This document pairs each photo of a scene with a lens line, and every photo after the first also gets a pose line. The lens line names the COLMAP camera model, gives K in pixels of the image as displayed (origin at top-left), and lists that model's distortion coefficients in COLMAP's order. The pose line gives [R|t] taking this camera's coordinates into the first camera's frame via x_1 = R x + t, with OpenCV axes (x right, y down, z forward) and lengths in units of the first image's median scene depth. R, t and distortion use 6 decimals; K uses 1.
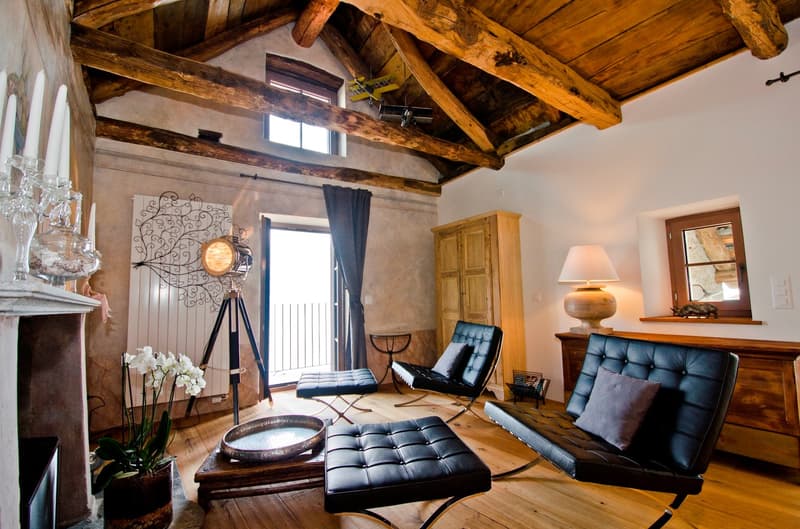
lens RADIAL K [[361.0, 0, 395.0], [0, 361.0, 269.3], [0, 0, 1]] dist [-0.003496, -0.001099]
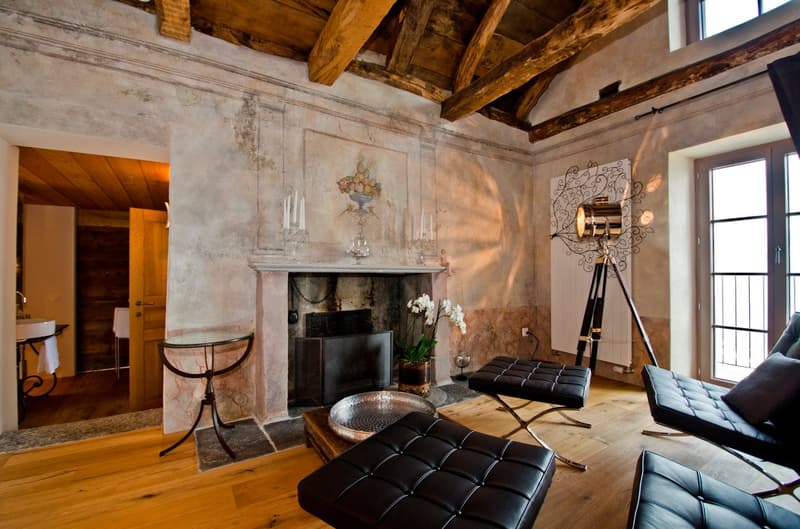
lens RADIAL K [[361.0, 0, 396.2], [0, 361.0, 267.0], [0, 0, 1]] dist [-0.003496, -0.001099]
pose [[-0.093367, 0.014469, -0.995527, 0.499177], [0.087943, 0.996106, 0.006229, 0.033457], [0.991740, -0.086968, -0.094276, 0.520002]]
